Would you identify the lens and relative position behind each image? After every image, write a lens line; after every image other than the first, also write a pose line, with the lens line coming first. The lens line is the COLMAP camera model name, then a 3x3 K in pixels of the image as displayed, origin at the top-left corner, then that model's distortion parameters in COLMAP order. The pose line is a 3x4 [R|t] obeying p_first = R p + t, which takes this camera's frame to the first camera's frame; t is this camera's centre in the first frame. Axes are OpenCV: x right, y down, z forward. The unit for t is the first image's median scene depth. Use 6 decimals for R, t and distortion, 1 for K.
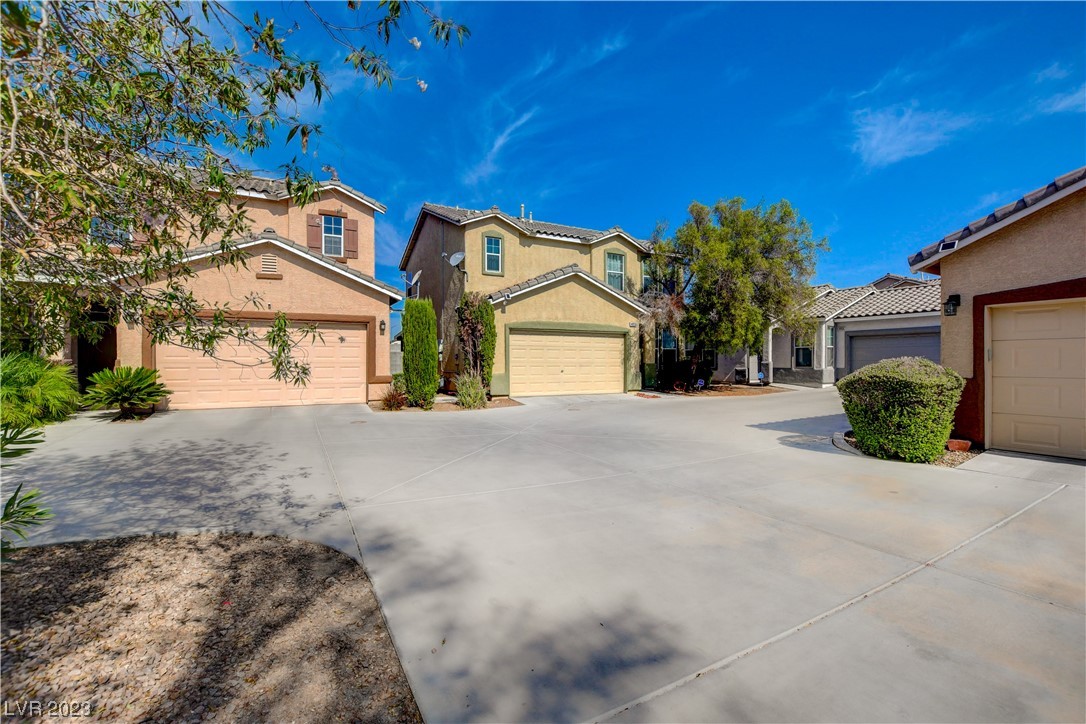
lens RADIAL K [[473.0, 0, 543.0], [0, 473.0, 362.0], [0, 0, 1]] dist [-0.068783, -0.000153]
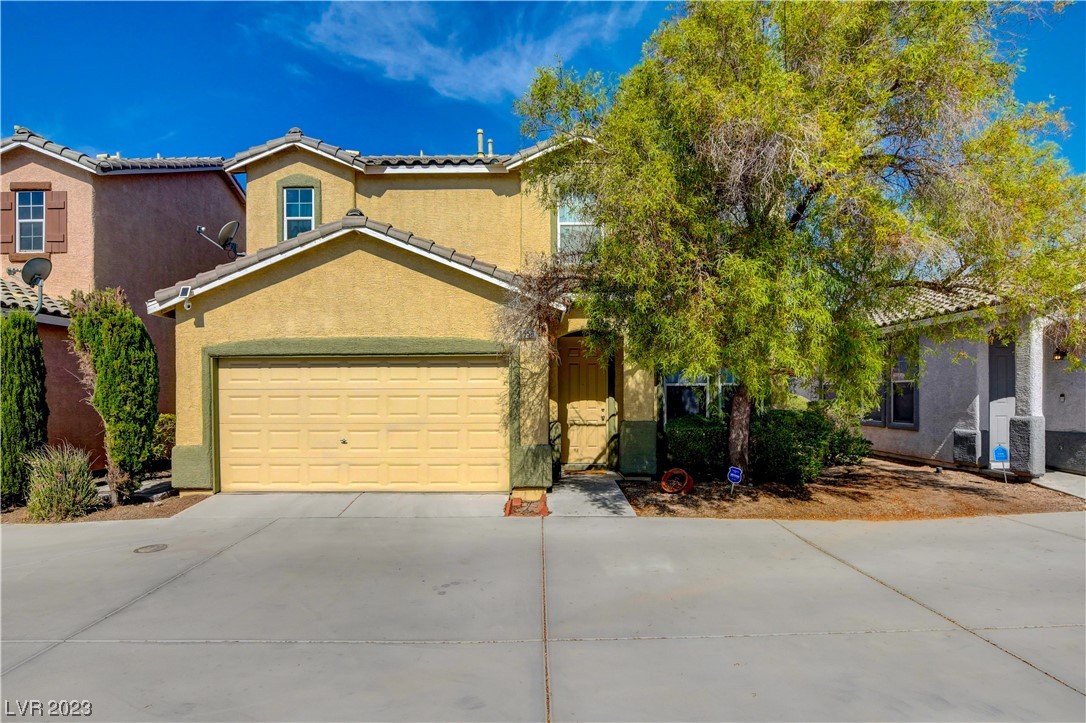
lens RADIAL K [[600.8, 0, 541.3], [0, 600.8, 394.0], [0, 0, 1]] dist [-0.034486, -0.000193]
pose [[0.879123, -0.001918, -0.476592, 0.470025], [0.003670, 0.999989, 0.002746, -0.027352], [0.476582, -0.004163, 0.879120, 0.532783]]
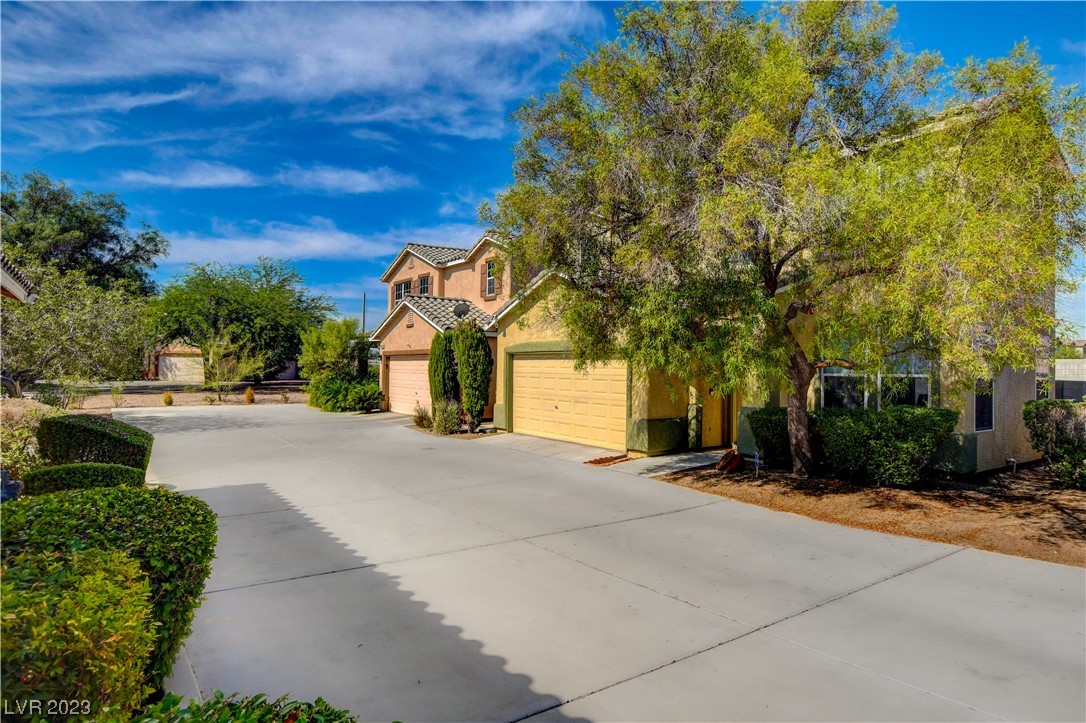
lens RADIAL K [[595.4, 0, 543.0], [0, 595.4, 361.5], [0, 0, 1]] dist [-0.012906, 0.002298]
pose [[0.112641, -0.010266, -0.993583, 0.903059], [-0.016389, 0.999791, -0.012189, -0.037994], [0.993501, 0.017657, 0.112449, 0.820599]]
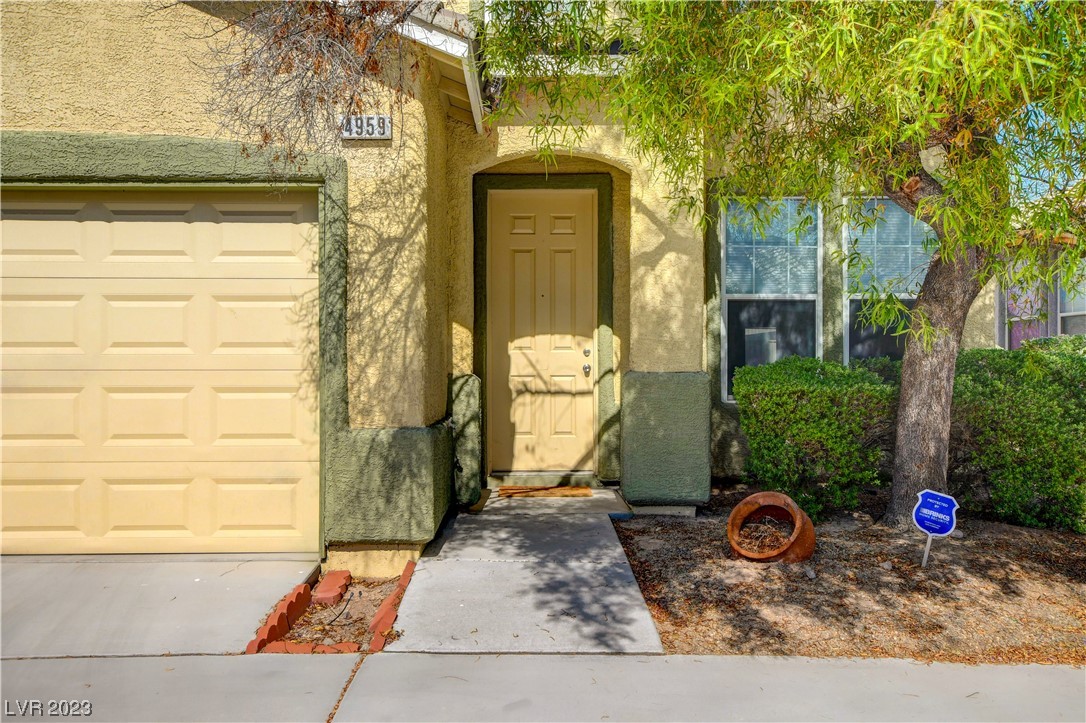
lens RADIAL K [[840.9, 0, 543.0], [0, 840.9, 361.5], [0, 0, 1]] dist [0.002443, 0.000566]
pose [[0.887144, -0.006304, -0.461450, 0.377998], [0.002039, 0.999950, -0.009741, -0.000167], [0.461489, 0.007700, 0.887113, 0.789503]]
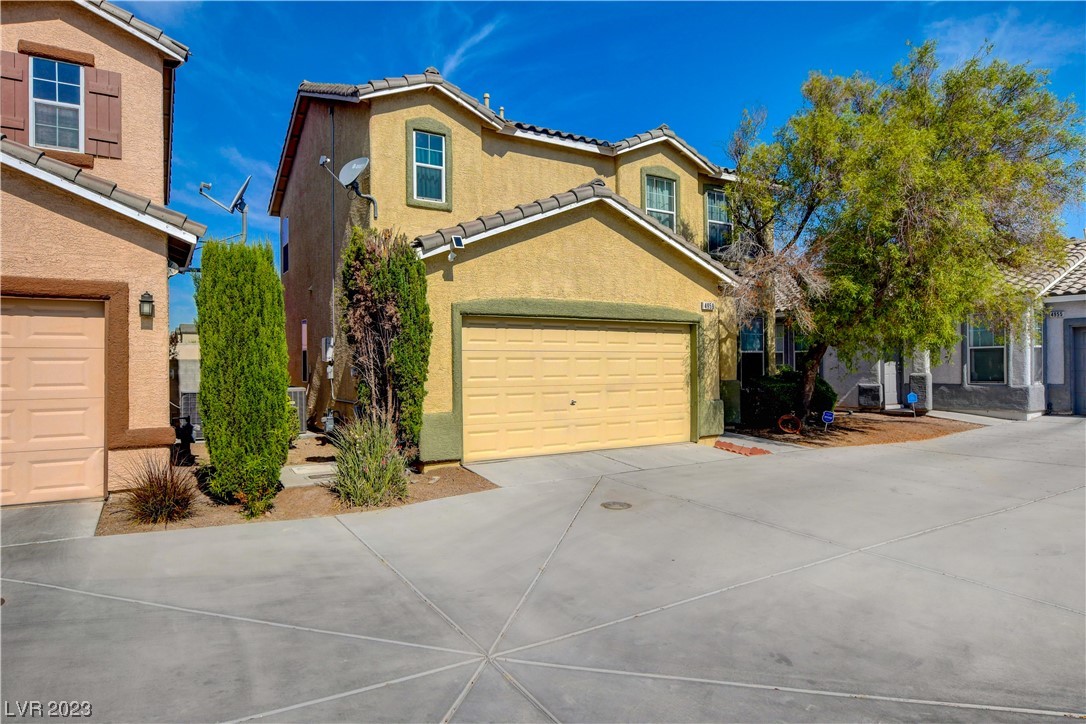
lens RADIAL K [[631.7, 0, 543.0], [0, 631.7, 362.0], [0, 0, 1]] dist [-0.026187, 0.001099]
pose [[0.998871, -0.007077, 0.046976, -0.018778], [0.007342, 0.999958, -0.005489, -0.017688], [-0.046935, 0.005827, 0.998881, 0.334926]]
